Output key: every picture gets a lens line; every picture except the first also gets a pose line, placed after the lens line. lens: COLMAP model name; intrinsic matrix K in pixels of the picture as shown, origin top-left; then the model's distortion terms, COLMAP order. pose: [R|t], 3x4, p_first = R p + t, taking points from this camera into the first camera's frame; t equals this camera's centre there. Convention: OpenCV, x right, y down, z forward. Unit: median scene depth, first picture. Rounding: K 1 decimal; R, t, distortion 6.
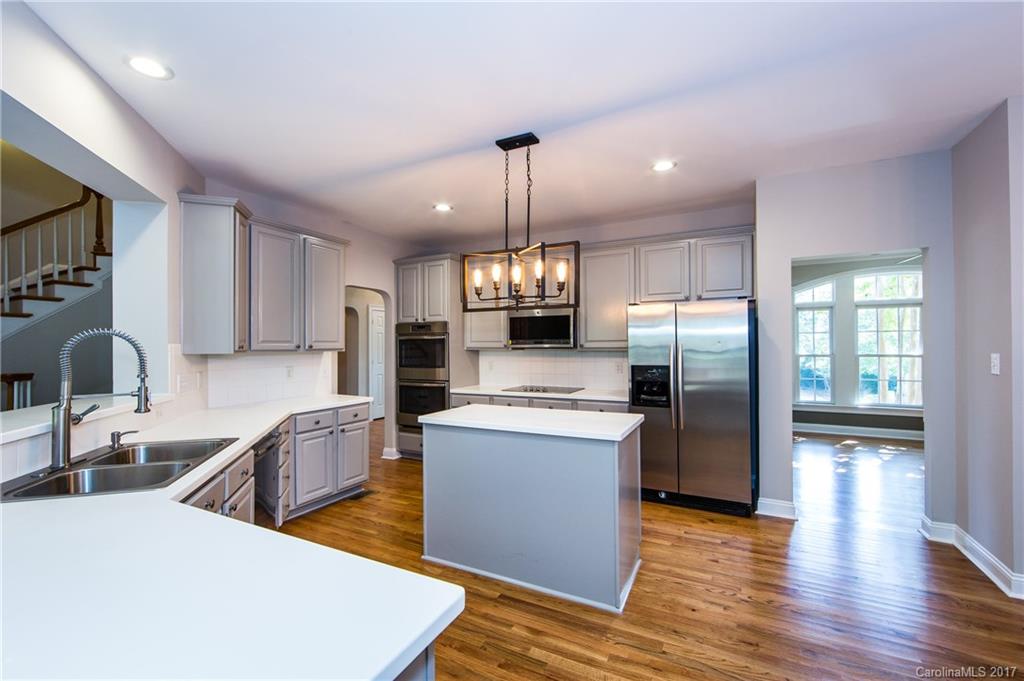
lens RADIAL K [[409.7, 0, 503.7], [0, 409.7, 342.8], [0, 0, 1]] dist [-0.008486, -0.000598]
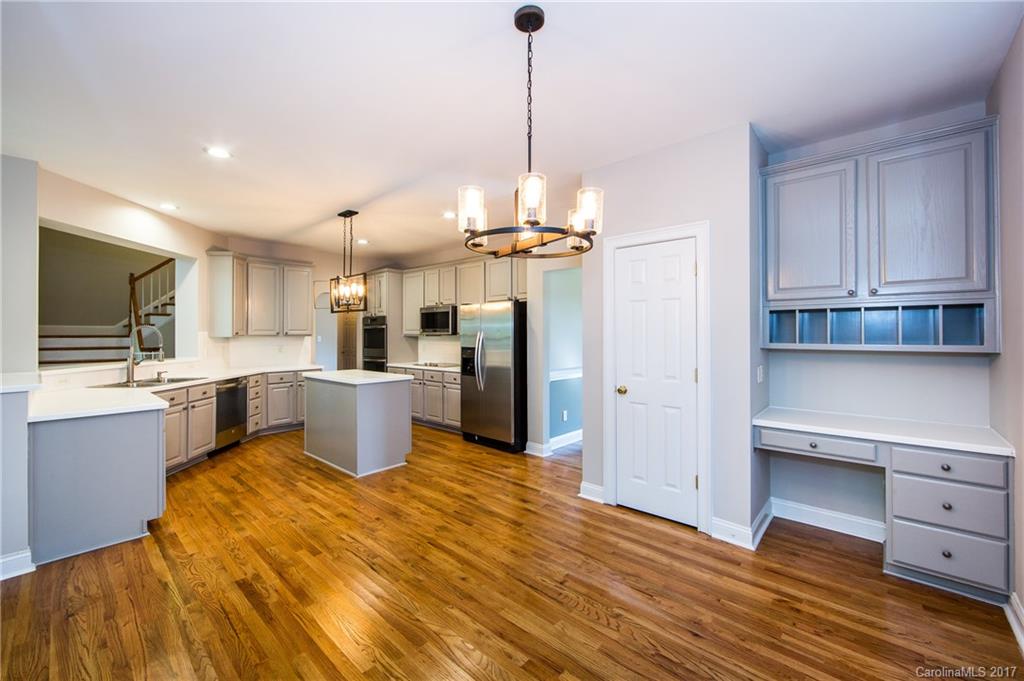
lens RADIAL K [[409.7, 0, 484.6], [0, 409.7, 331.8], [0, 0, 1]] dist [-0.008486, -0.000598]
pose [[0.957687, 0.001982, -0.287806, 0.835839], [-0.001164, 0.999995, 0.003012, -0.002722], [0.287810, -0.002550, 0.957684, -0.369469]]
